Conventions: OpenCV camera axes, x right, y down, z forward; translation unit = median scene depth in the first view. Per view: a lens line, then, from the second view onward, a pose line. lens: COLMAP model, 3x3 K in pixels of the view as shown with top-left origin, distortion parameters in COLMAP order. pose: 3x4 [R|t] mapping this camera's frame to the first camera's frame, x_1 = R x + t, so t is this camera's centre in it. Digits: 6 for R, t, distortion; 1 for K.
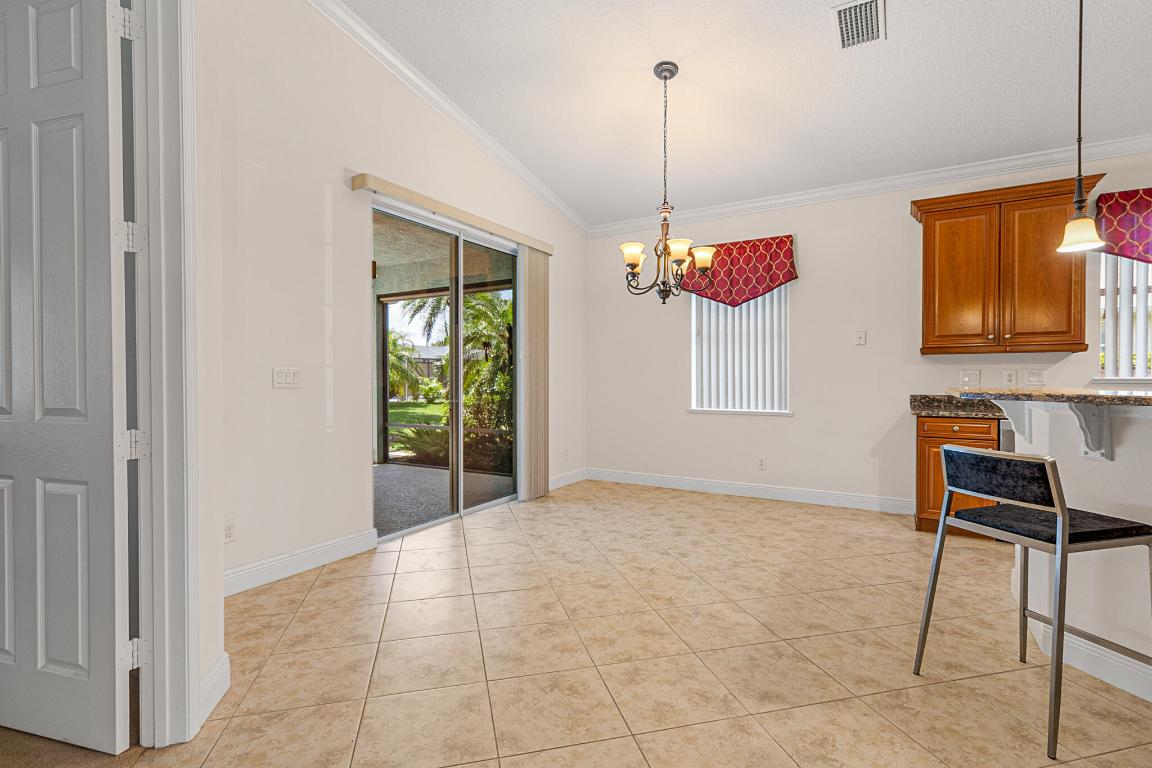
lens RADIAL K [[541.4, 0, 578.1], [0, 541.4, 385.4], [0, 0, 1]] dist [0.008576, -0.000018]
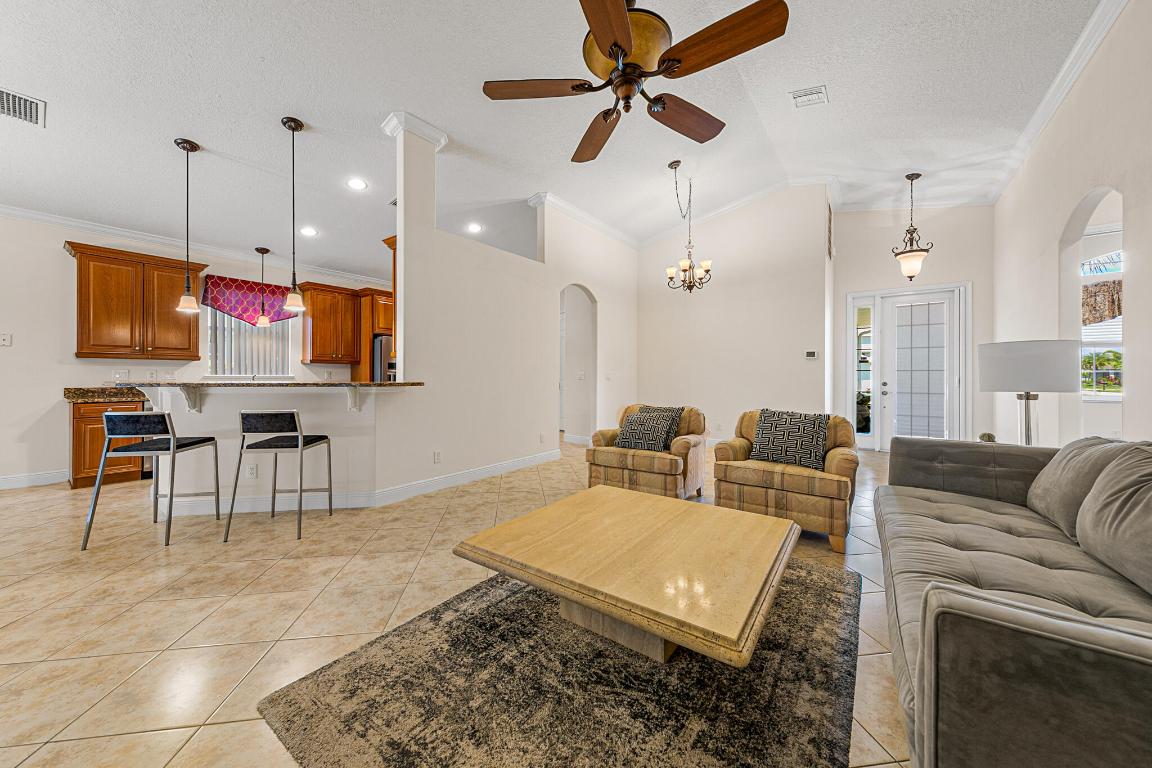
lens RADIAL K [[405.0, 0, 580.2], [0, 405.0, 375.1], [0, 0, 1]] dist [-0.000266, -0.000077]
pose [[0.094426, 0.004501, 0.995522, -0.265453], [0.010312, 0.999932, -0.005499, 0.005433], [-0.995479, 0.010785, 0.094373, -0.358558]]
